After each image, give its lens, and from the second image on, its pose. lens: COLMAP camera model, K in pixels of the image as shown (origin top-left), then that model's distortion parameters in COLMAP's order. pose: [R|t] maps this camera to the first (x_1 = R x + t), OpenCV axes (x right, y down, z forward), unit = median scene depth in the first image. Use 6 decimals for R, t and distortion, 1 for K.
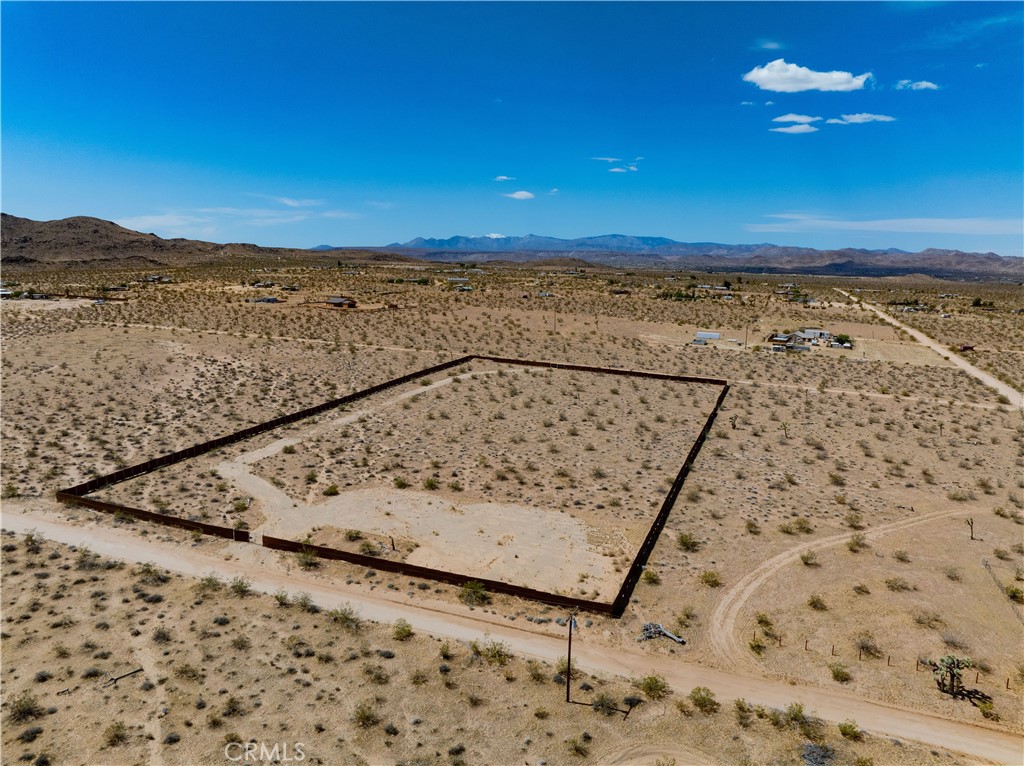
lens RADIAL K [[722.0, 0, 513.3], [0, 722.0, 378.2], [0, 0, 1]] dist [-0.041629, 0.005998]
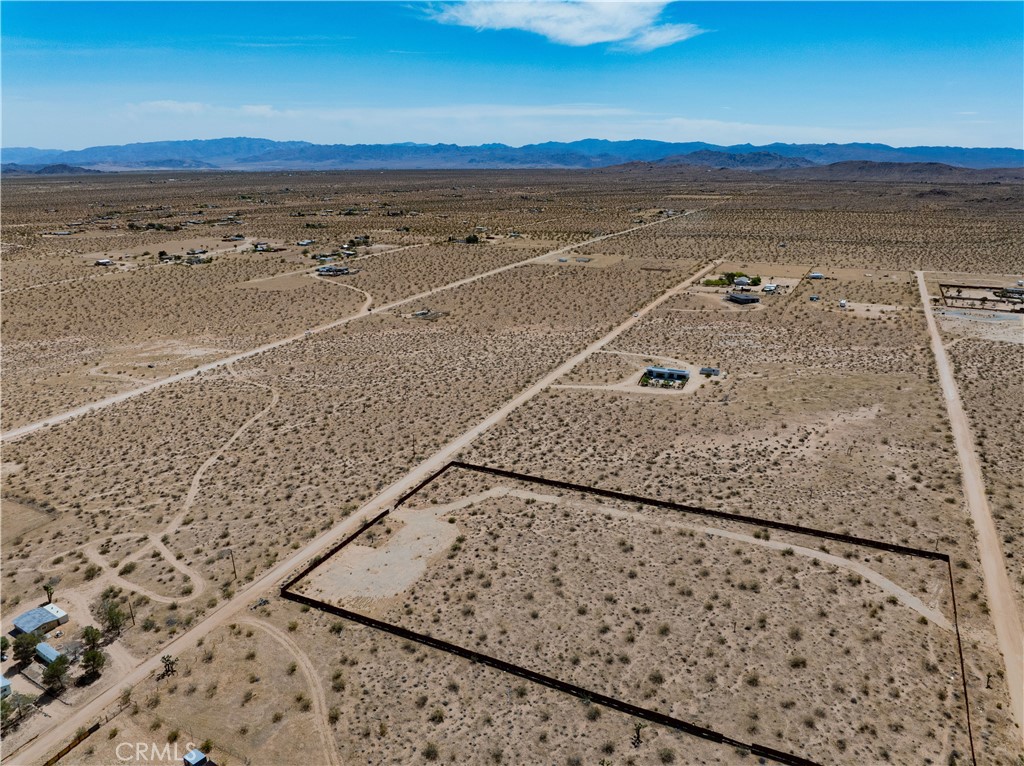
lens RADIAL K [[722.0, 0, 515.0], [0, 722.0, 385.3], [0, 0, 1]] dist [-0.041629, 0.005998]
pose [[-0.103815, 0.291703, -0.950858, 1.307393], [-0.162526, 0.938198, 0.305564, -0.715935], [0.981228, 0.186262, -0.049990, 1.096775]]
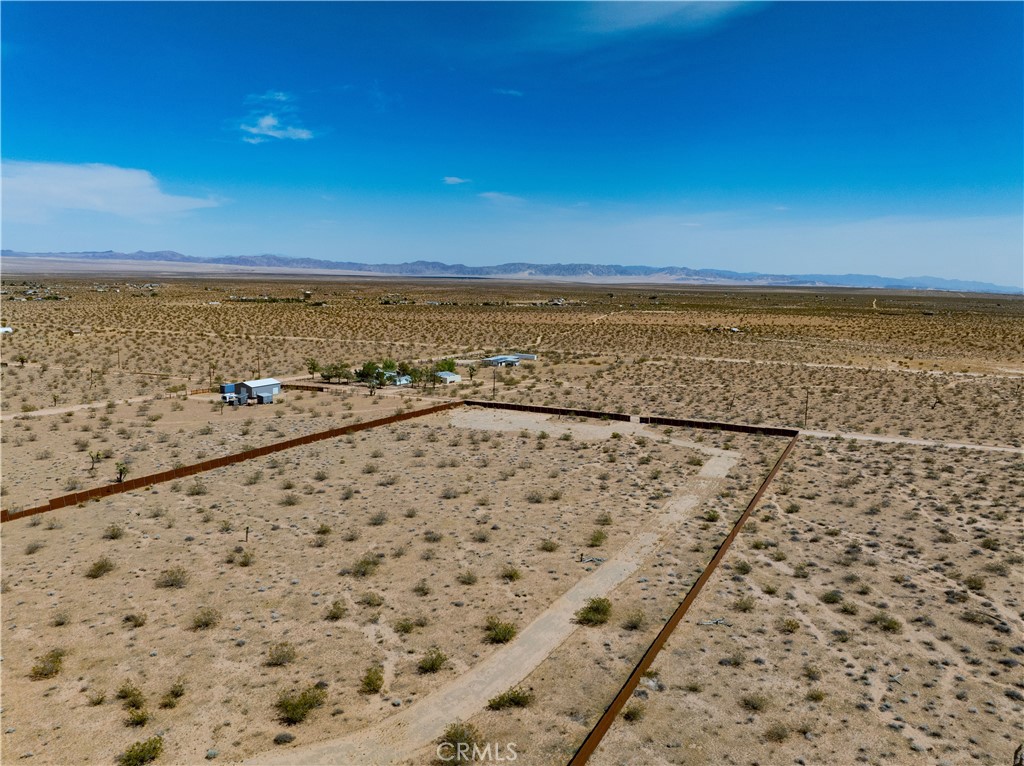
lens RADIAL K [[722.0, 0, 514.6], [0, 722.0, 386.6], [0, 0, 1]] dist [-0.041629, 0.005998]
pose [[-0.992764, -0.056385, 0.106024, -0.186457], [-0.020832, 0.950390, 0.310362, -0.318898], [-0.118264, 0.305907, -0.944687, 2.095021]]
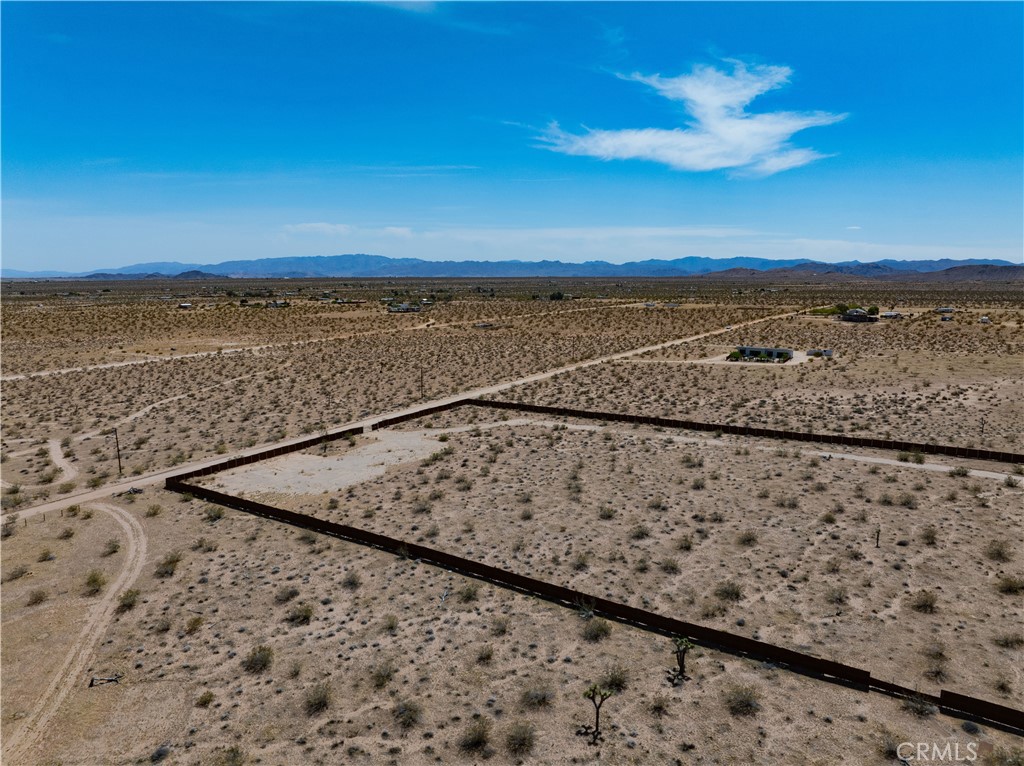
lens RADIAL K [[722.0, 0, 515.6], [0, 722.0, 387.4], [0, 0, 1]] dist [-0.041629, 0.005998]
pose [[-0.240493, 0.139155, -0.960624, 0.905476], [-0.162024, 0.970030, 0.181080, -0.181644], [0.957033, 0.199192, -0.210739, 1.280335]]
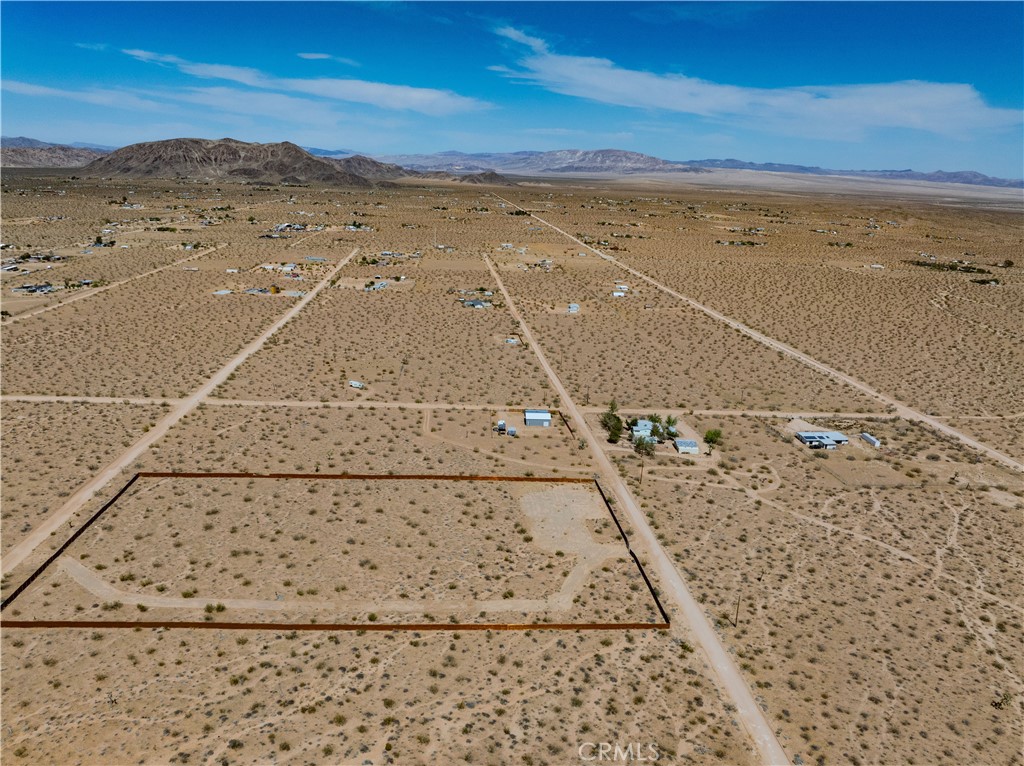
lens RADIAL K [[722.0, 0, 513.7], [0, 722.0, 388.9], [0, 0, 1]] dist [-0.041629, 0.005998]
pose [[-0.435626, -0.299969, 0.848675, -1.449307], [0.097603, 0.921538, 0.375822, -0.813389], [-0.894821, 0.246551, -0.372168, 1.524484]]
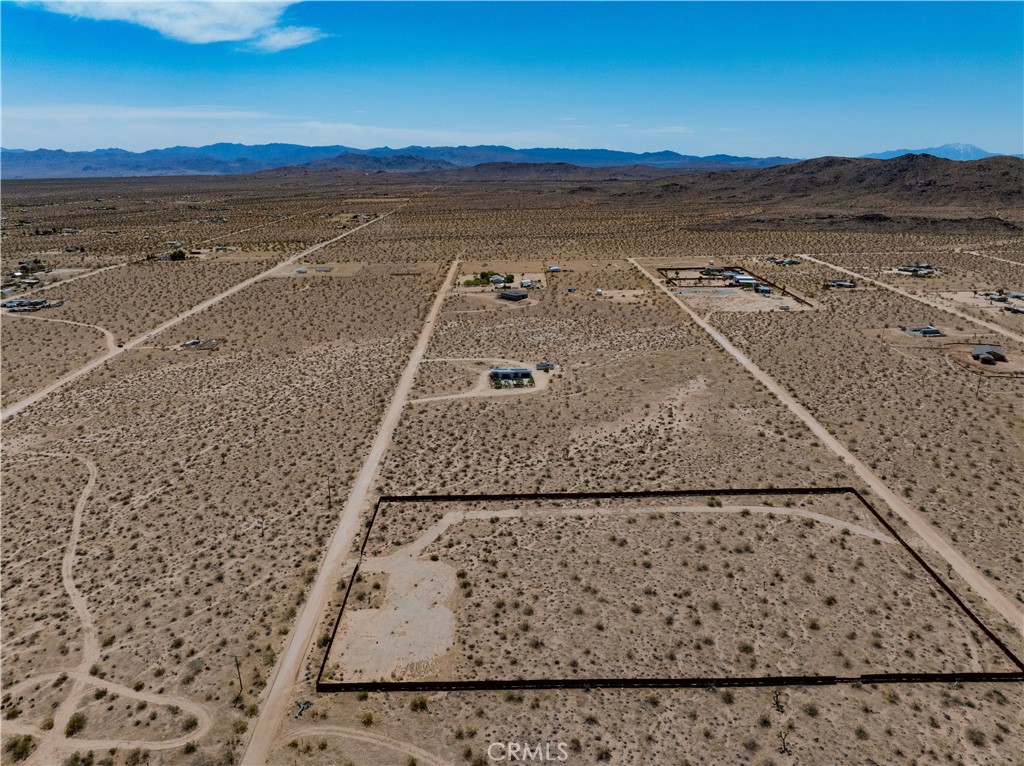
lens RADIAL K [[722.0, 0, 514.8], [0, 722.0, 383.1], [0, 0, 1]] dist [-0.041629, 0.005998]
pose [[0.359318, 0.266563, -0.894335, 1.162166], [-0.147721, 0.962501, 0.227531, -0.621318], [0.921450, 0.050356, 0.385221, 0.448424]]
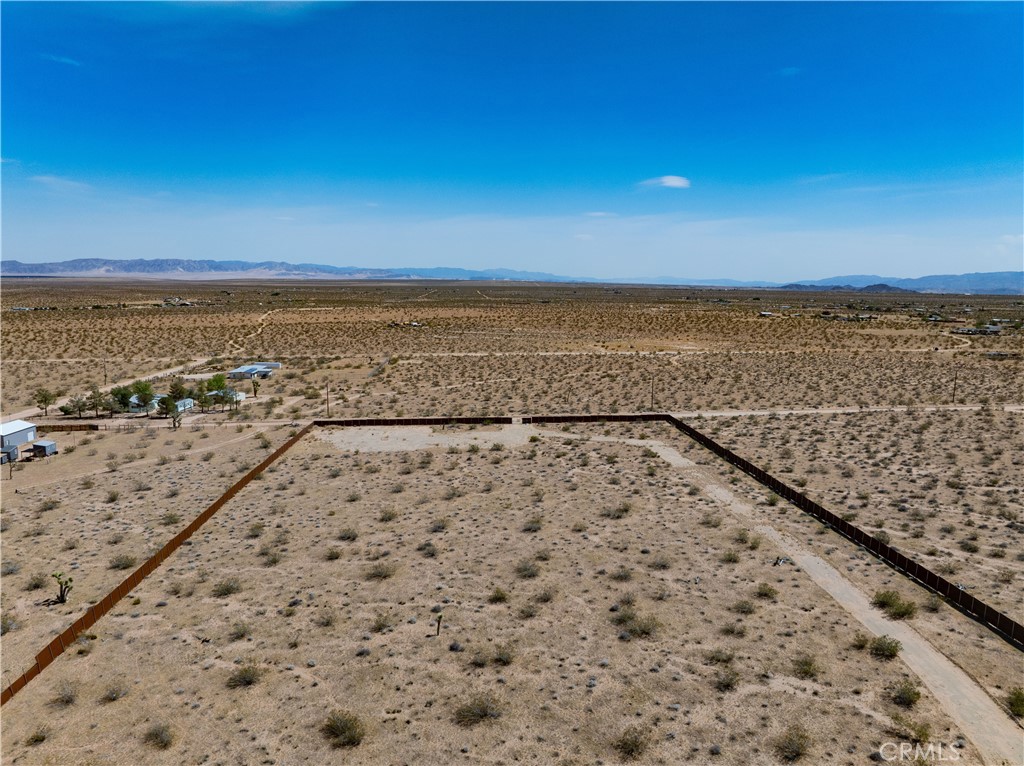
lens RADIAL K [[722.0, 0, 515.1], [0, 722.0, 385.1], [0, 0, 1]] dist [-0.041629, 0.005998]
pose [[-0.910479, 0.031694, -0.412339, 0.299804], [-0.095288, 0.954154, 0.283745, -0.287394], [0.402427, 0.297635, -0.865717, 1.942315]]
